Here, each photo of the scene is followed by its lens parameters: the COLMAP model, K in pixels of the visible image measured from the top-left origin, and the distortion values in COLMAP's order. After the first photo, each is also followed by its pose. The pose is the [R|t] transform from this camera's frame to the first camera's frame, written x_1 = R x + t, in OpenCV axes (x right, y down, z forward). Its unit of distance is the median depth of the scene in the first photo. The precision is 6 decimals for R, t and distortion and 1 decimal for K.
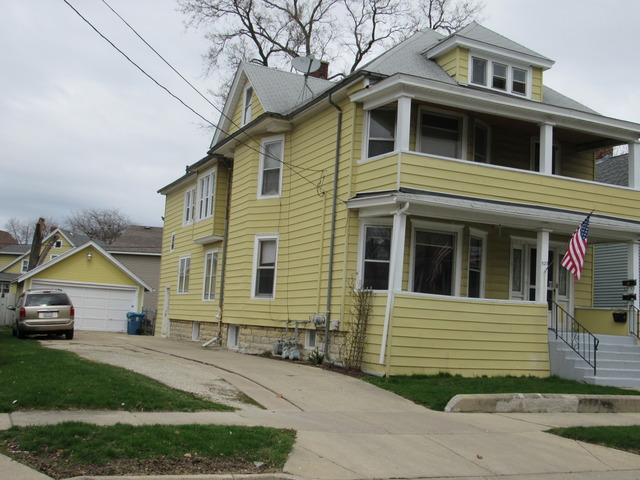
lens RADIAL K [[760.3, 0, 319.9], [0, 760.3, 238.0], [0, 0, 1]] dist [-0.014666, 0.000000]
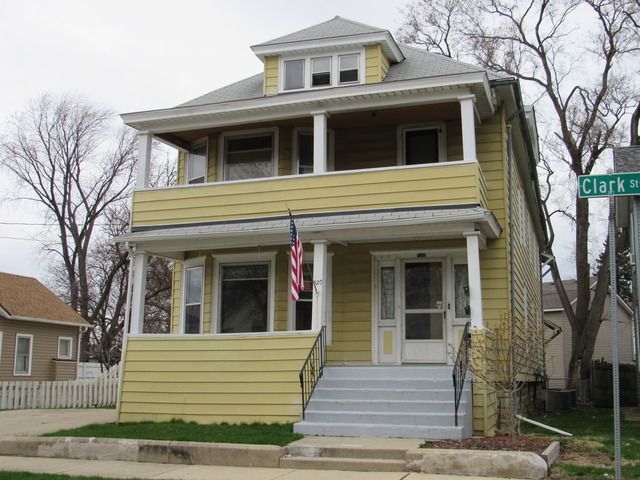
lens RADIAL K [[760.3, 0, 318.6], [0, 760.3, 242.6], [0, 0, 1]] dist [-0.014666, 0.000000]
pose [[0.721303, -0.172148, -0.670886, 0.907259], [0.114413, 0.984928, -0.129720, 0.103706], [0.683105, 0.016810, 0.730127, 0.437462]]
